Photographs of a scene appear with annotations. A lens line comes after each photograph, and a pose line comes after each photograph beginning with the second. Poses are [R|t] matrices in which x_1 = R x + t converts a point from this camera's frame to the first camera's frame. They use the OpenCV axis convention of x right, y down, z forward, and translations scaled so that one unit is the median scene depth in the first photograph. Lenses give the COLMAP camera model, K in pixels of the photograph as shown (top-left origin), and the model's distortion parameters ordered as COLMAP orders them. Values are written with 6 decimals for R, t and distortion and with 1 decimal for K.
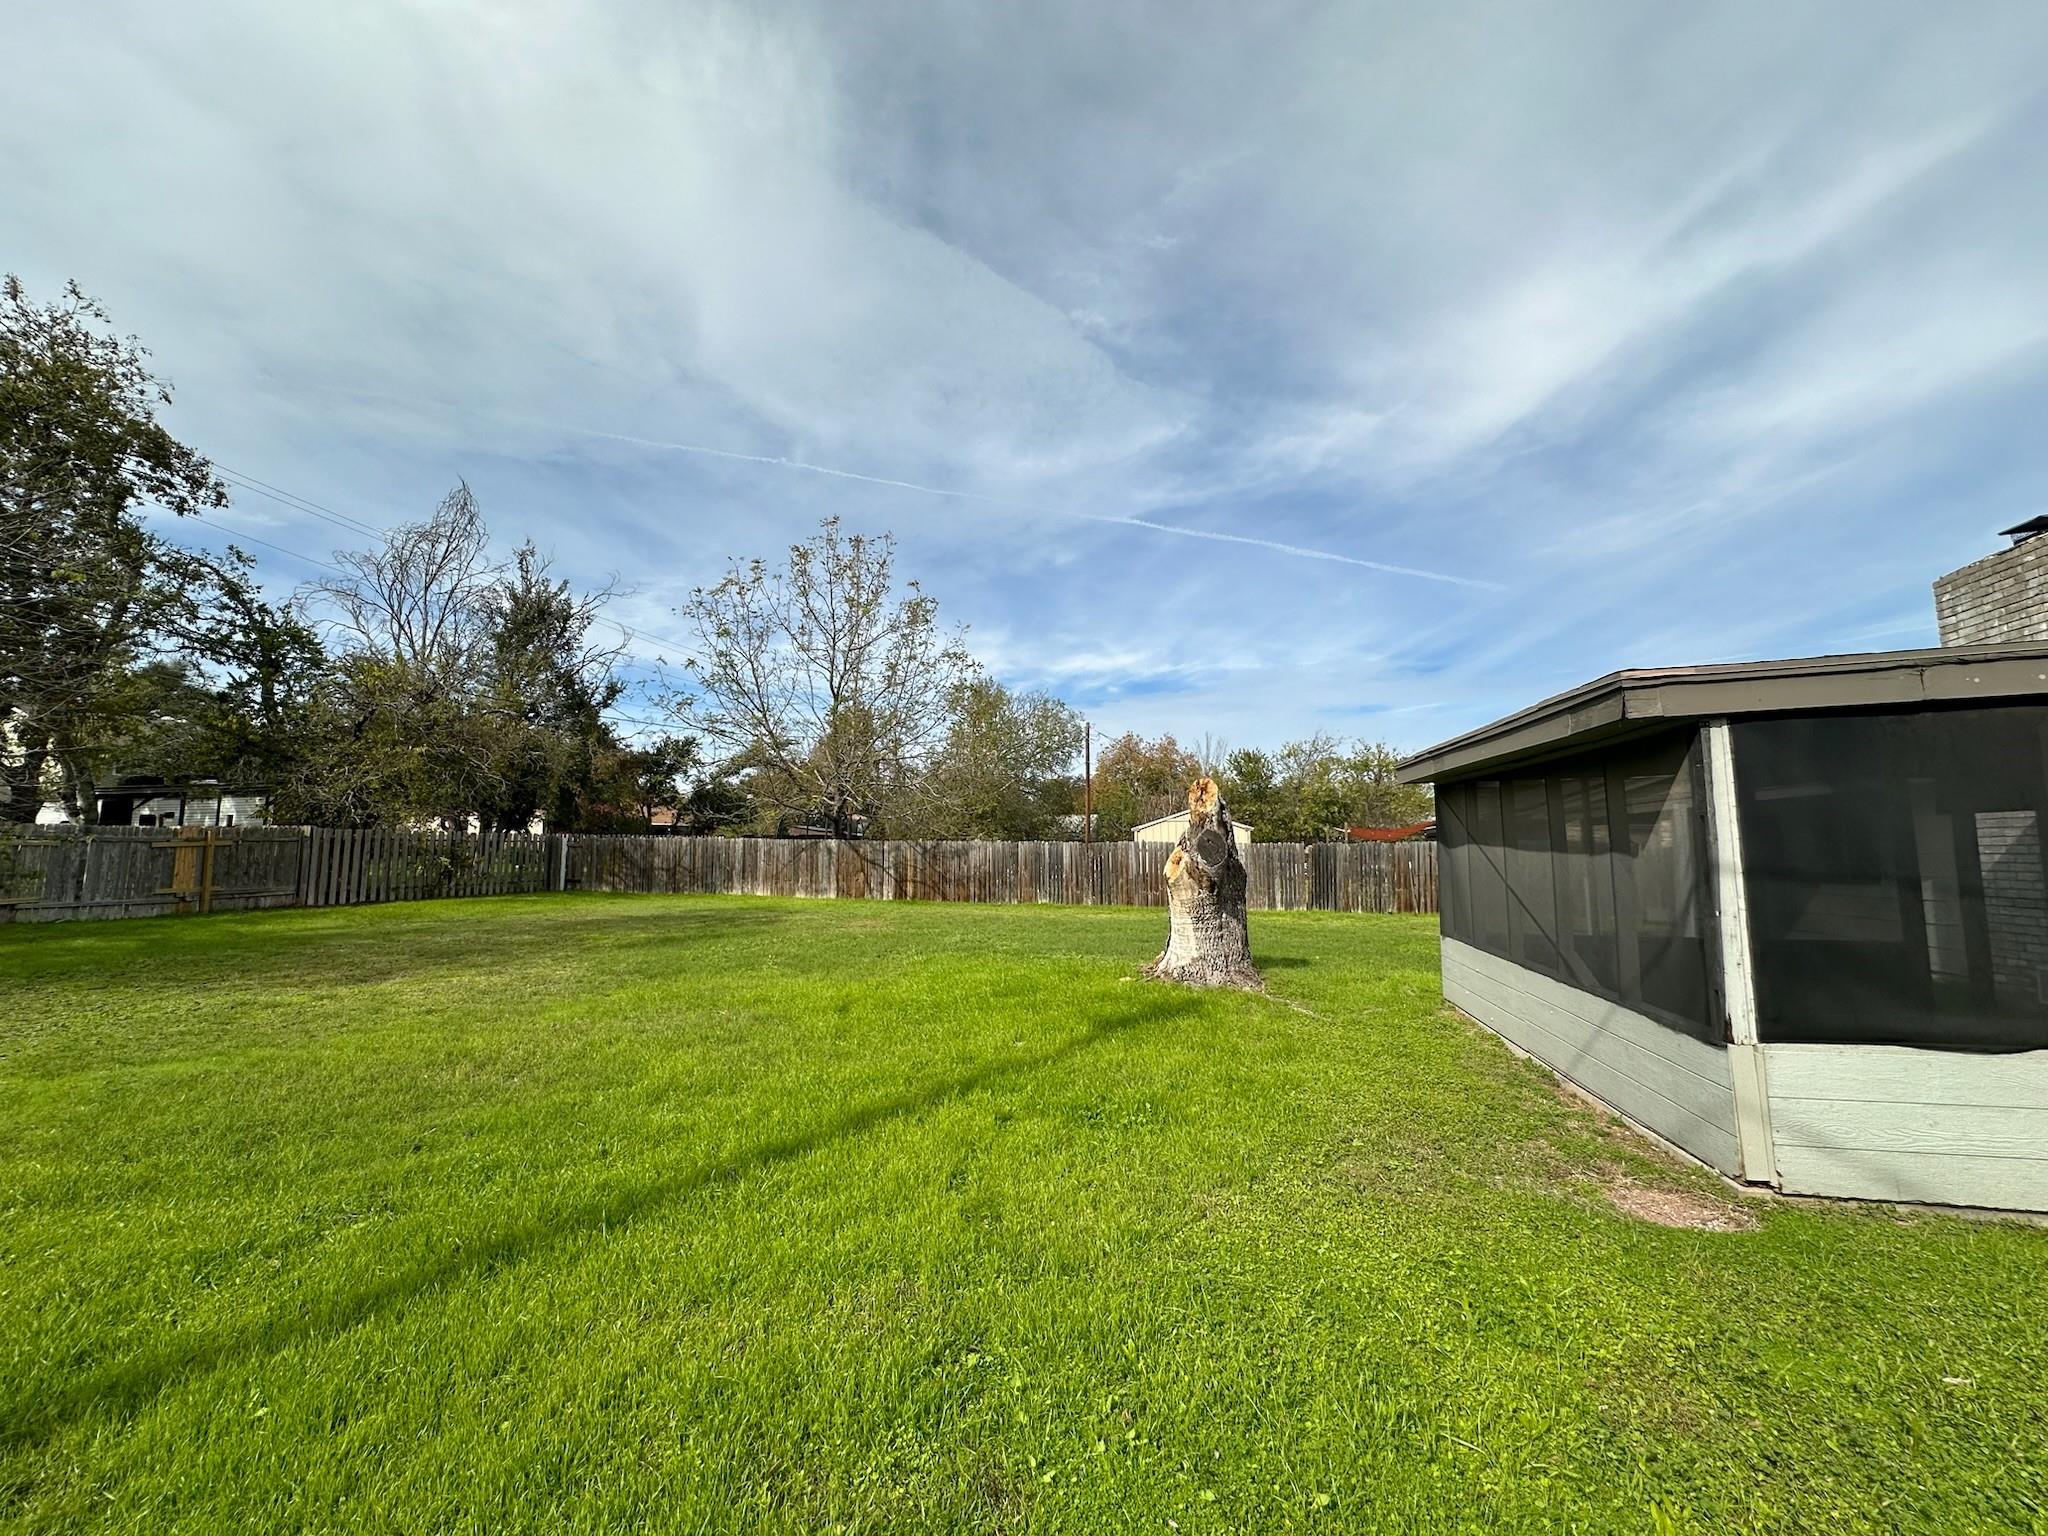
lens RADIAL K [[823.7, 0, 1025.6], [0, 823.7, 776.5], [0, 0, 1]] dist [0.000469, 0.000093]
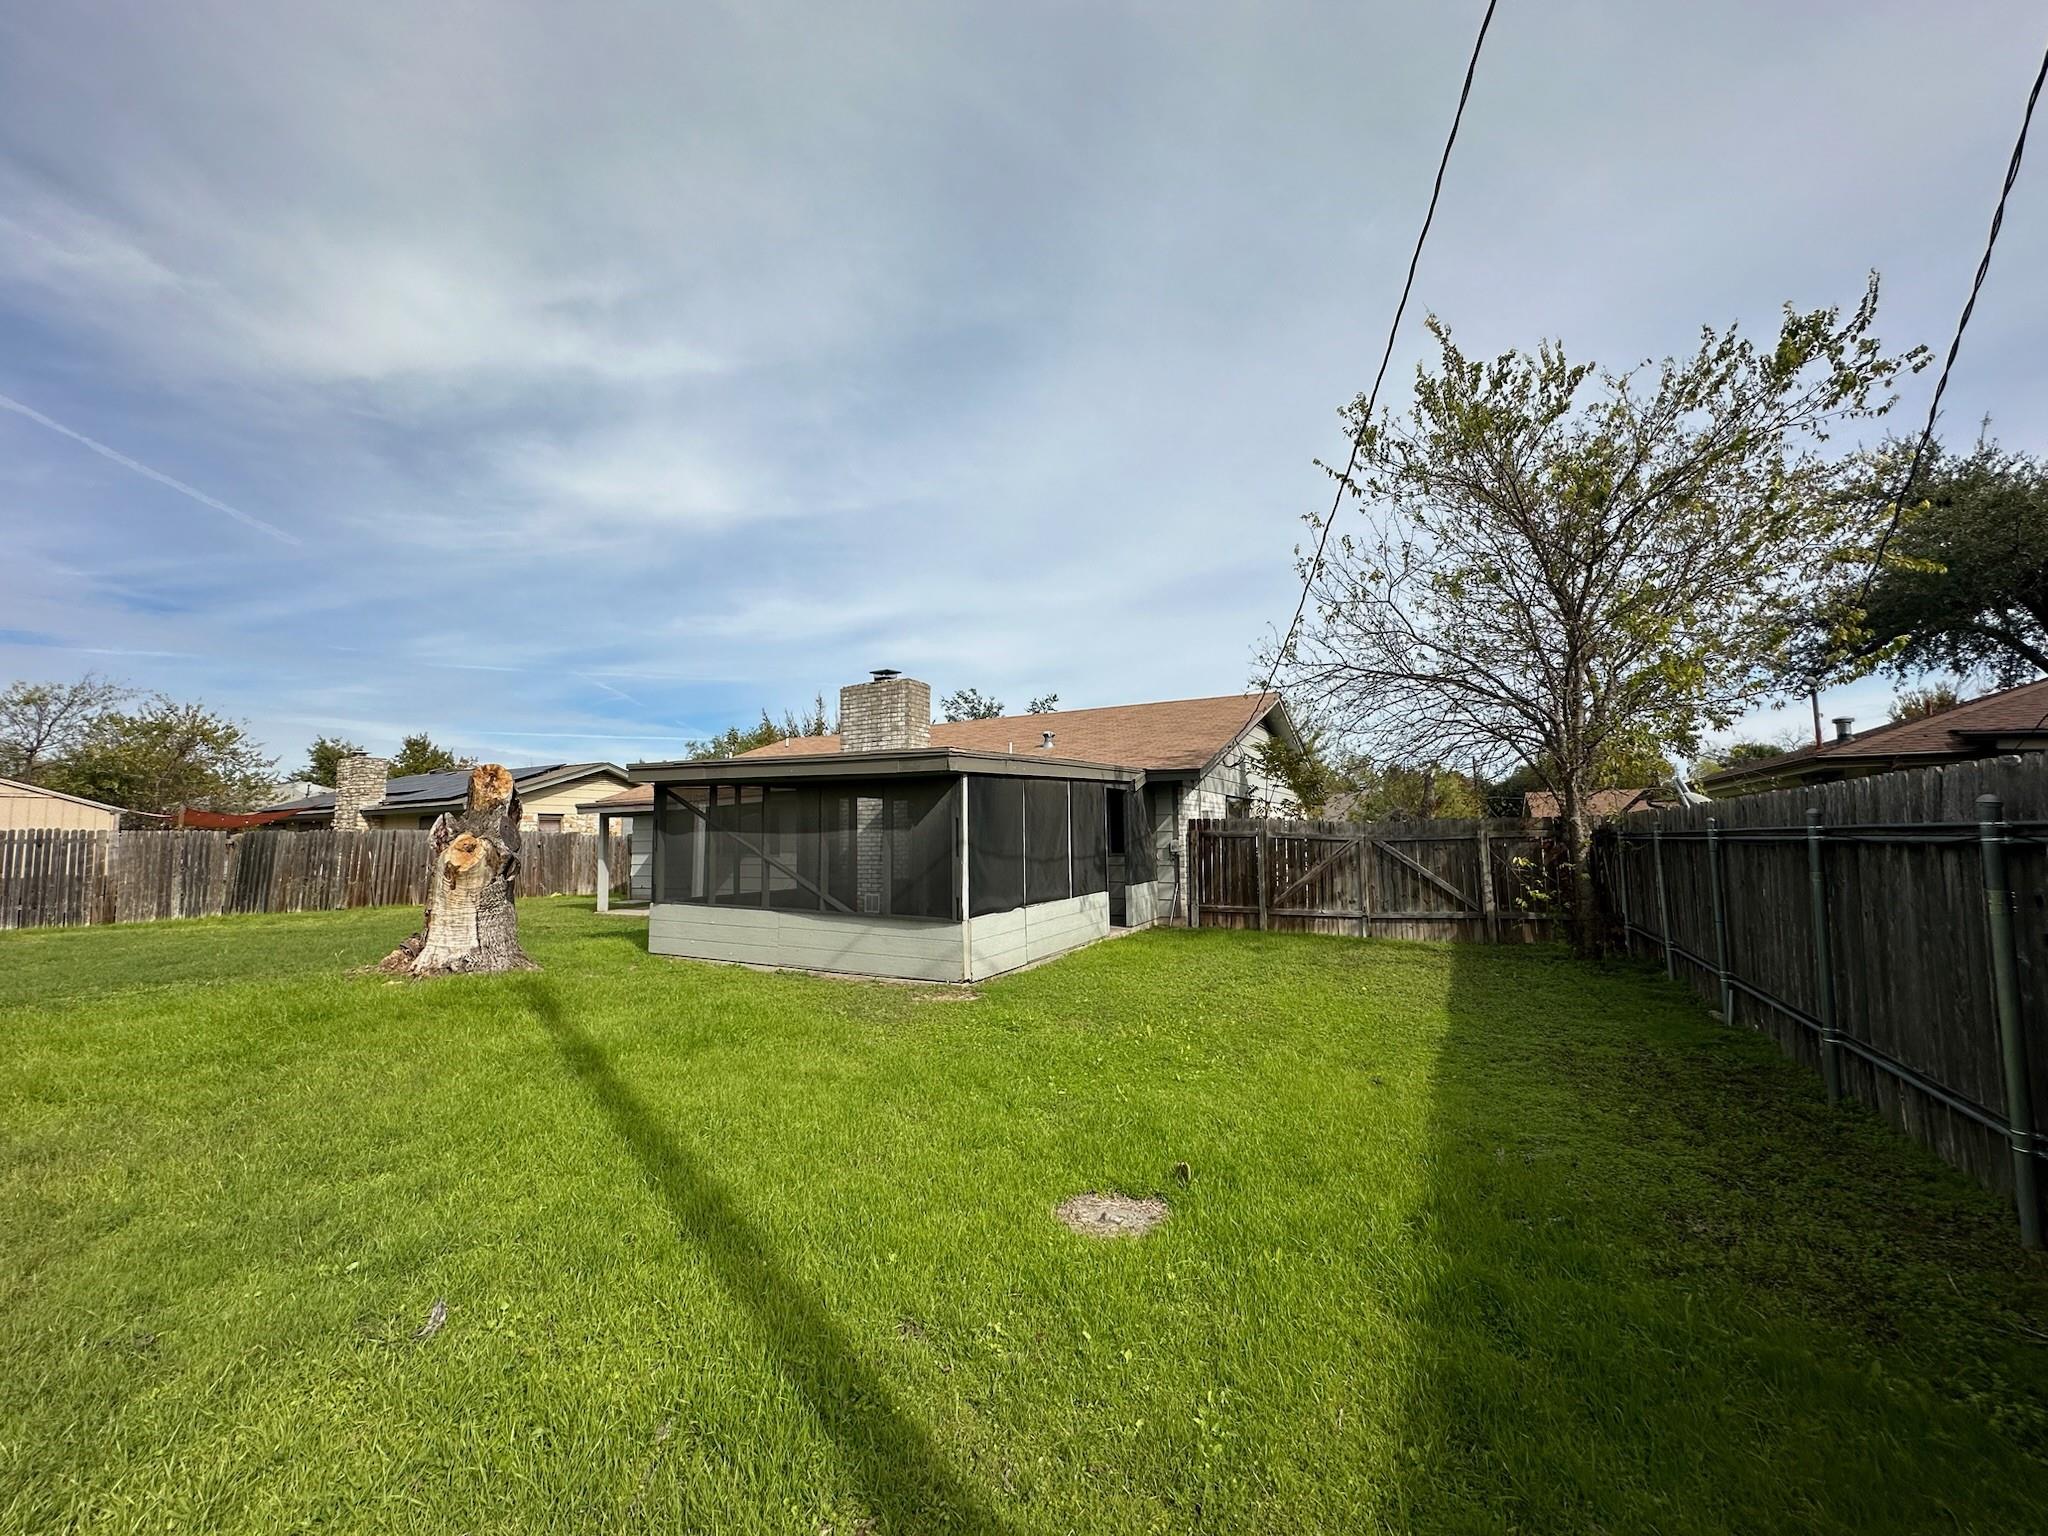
lens RADIAL K [[817.4, 0, 1024.2], [0, 817.4, 766.6], [0, 0, 1]] dist [-0.000979, -0.000098]
pose [[0.245717, 0.078636, 0.966147, -0.555823], [-0.079076, 0.995008, -0.060874, 0.013944], [-0.966111, -0.061441, 0.250708, 0.137861]]
